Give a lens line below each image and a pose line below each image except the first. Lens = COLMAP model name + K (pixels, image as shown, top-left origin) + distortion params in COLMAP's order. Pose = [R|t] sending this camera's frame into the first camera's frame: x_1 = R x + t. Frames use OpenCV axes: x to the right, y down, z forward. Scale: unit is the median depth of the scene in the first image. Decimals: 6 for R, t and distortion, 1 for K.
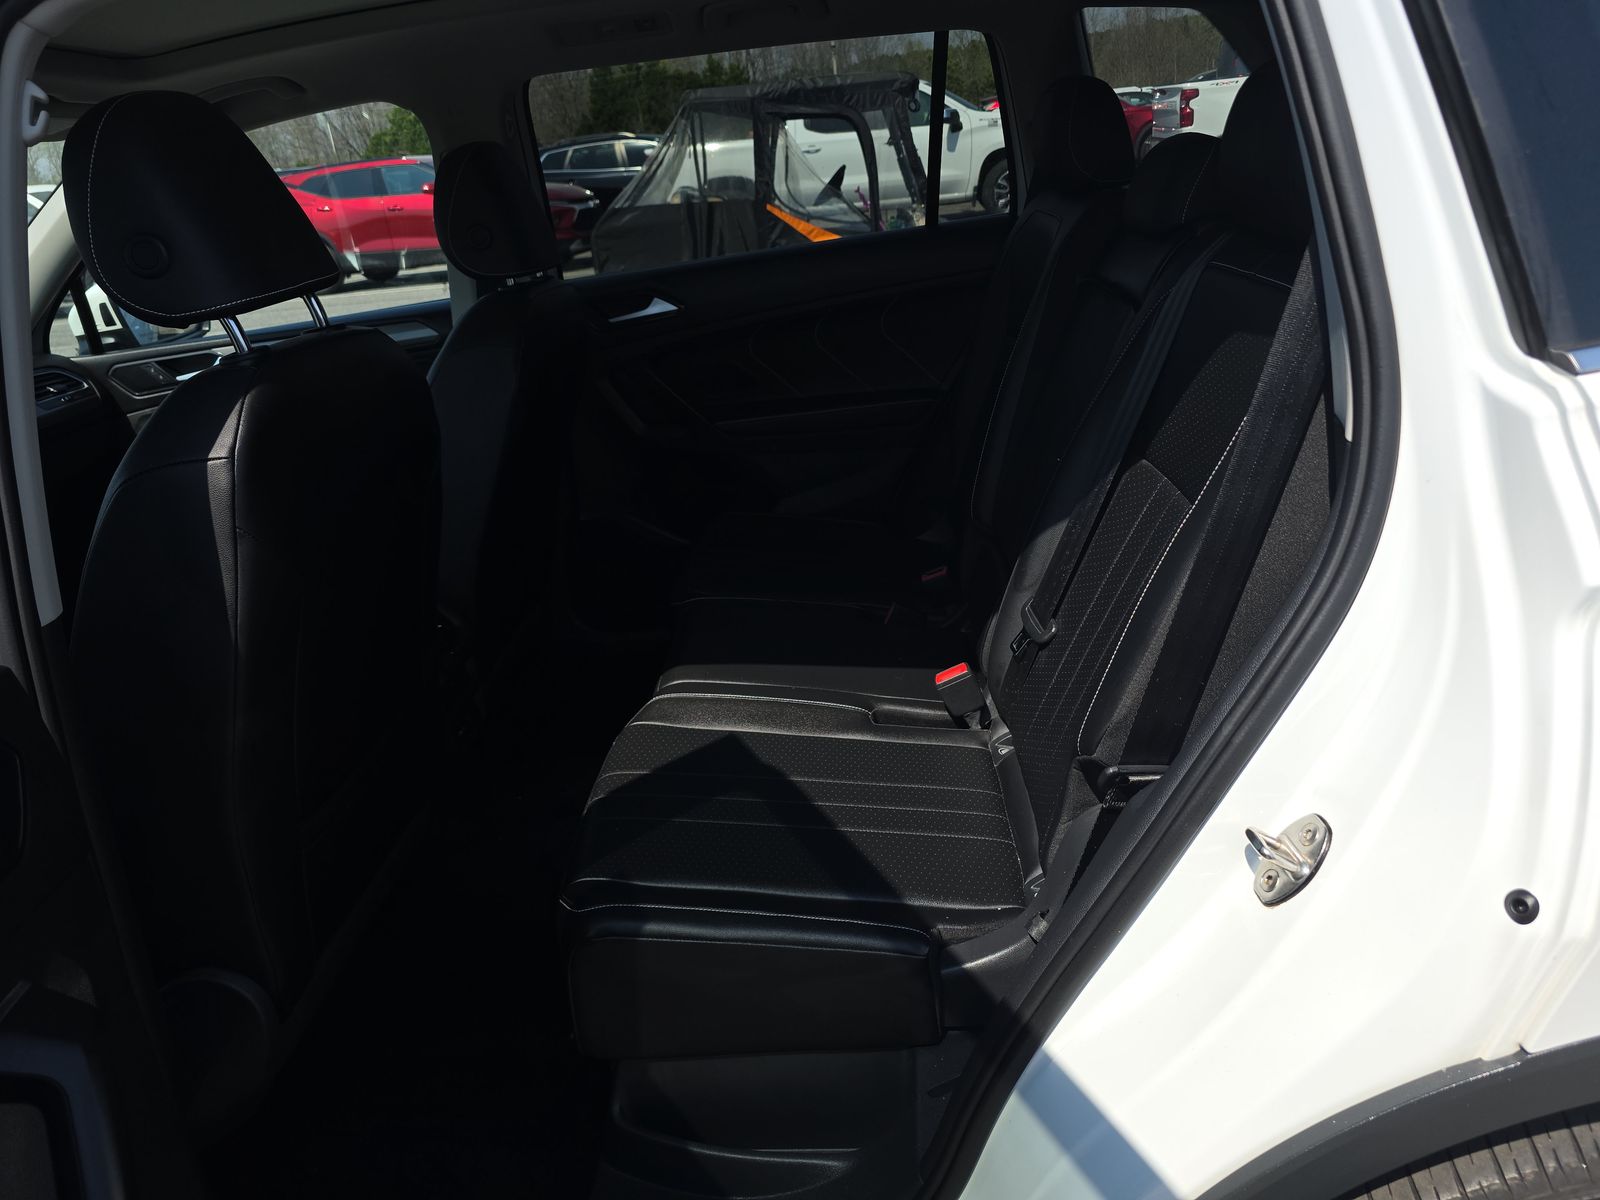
lens RADIAL K [[1072.4, 0, 800.7], [0, 1072.4, 610.6], [0, 0, 1]] dist [-0.001391, -0.008585]
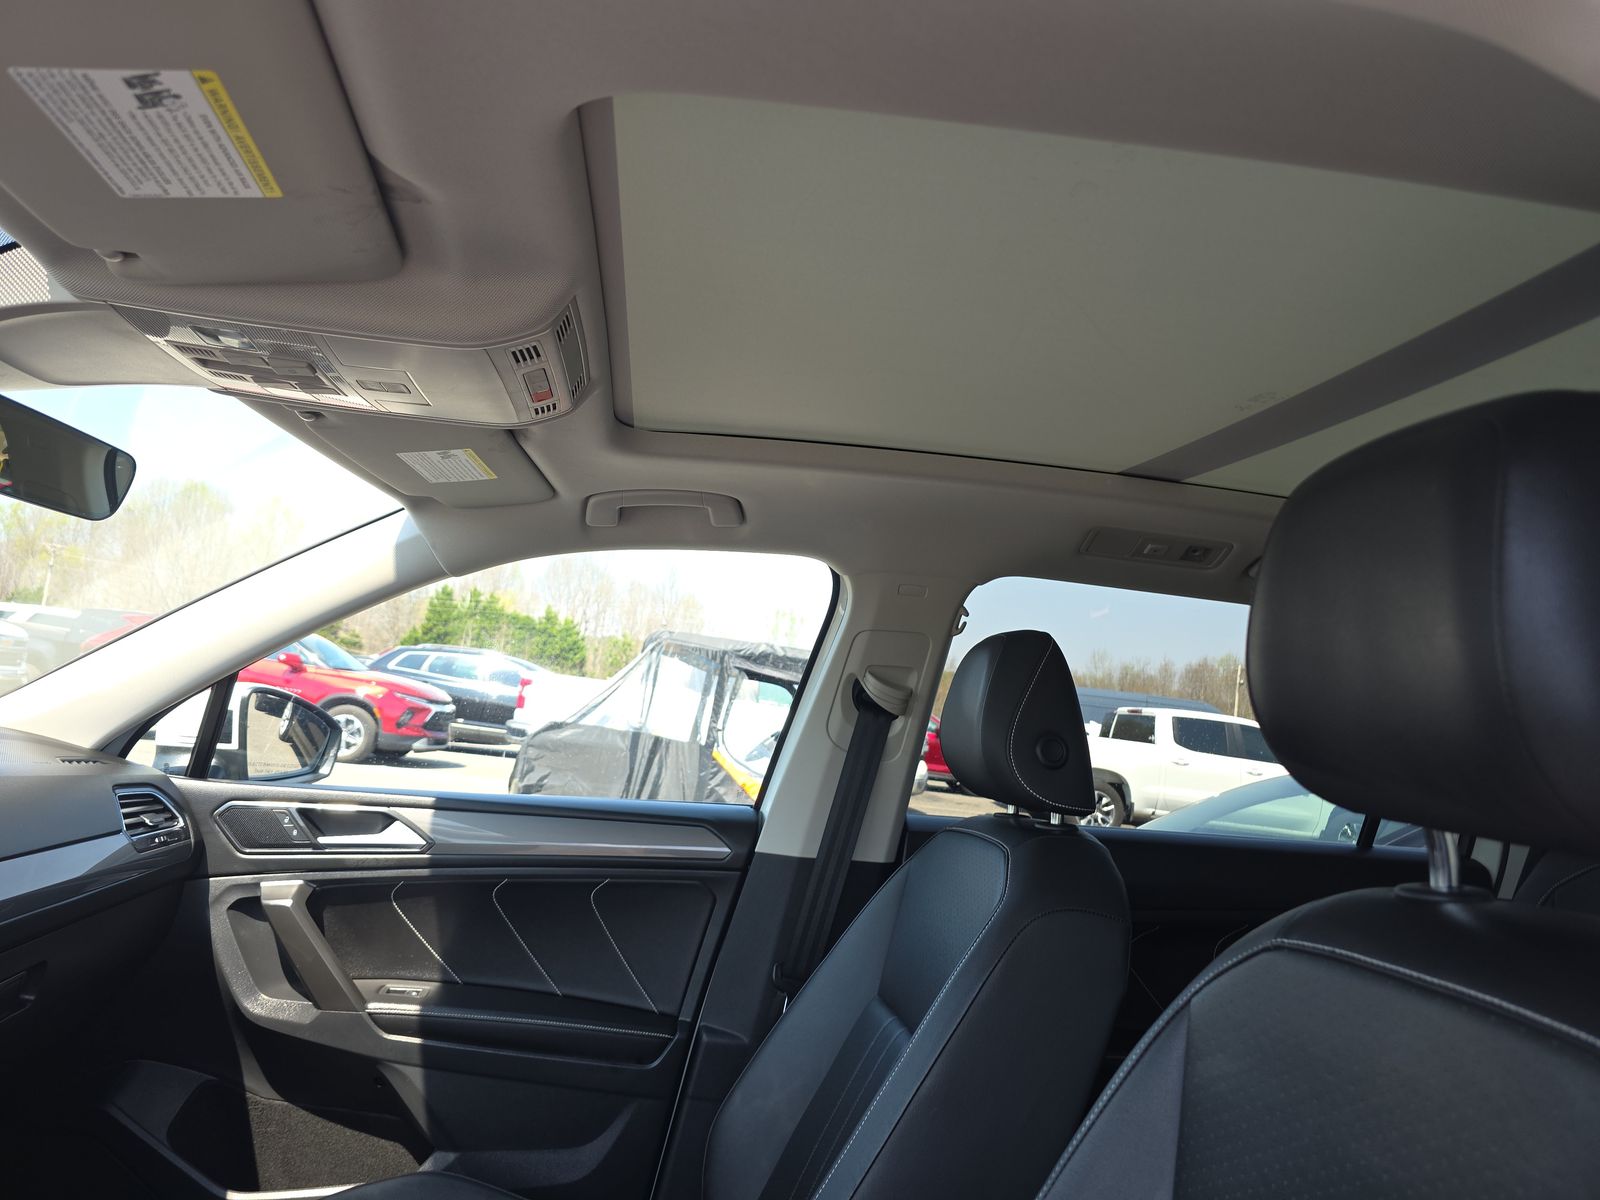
lens RADIAL K [[1072.4, 0, 797.9], [0, 1072.4, 603.9], [0, 0, 1]] dist [-0.001391, -0.008585]
pose [[0.962583, 0.227048, 0.147928, -0.130984], [-0.124531, 0.855461, -0.502672, -0.014675], [-0.240677, 0.465442, 0.851727, 0.093647]]
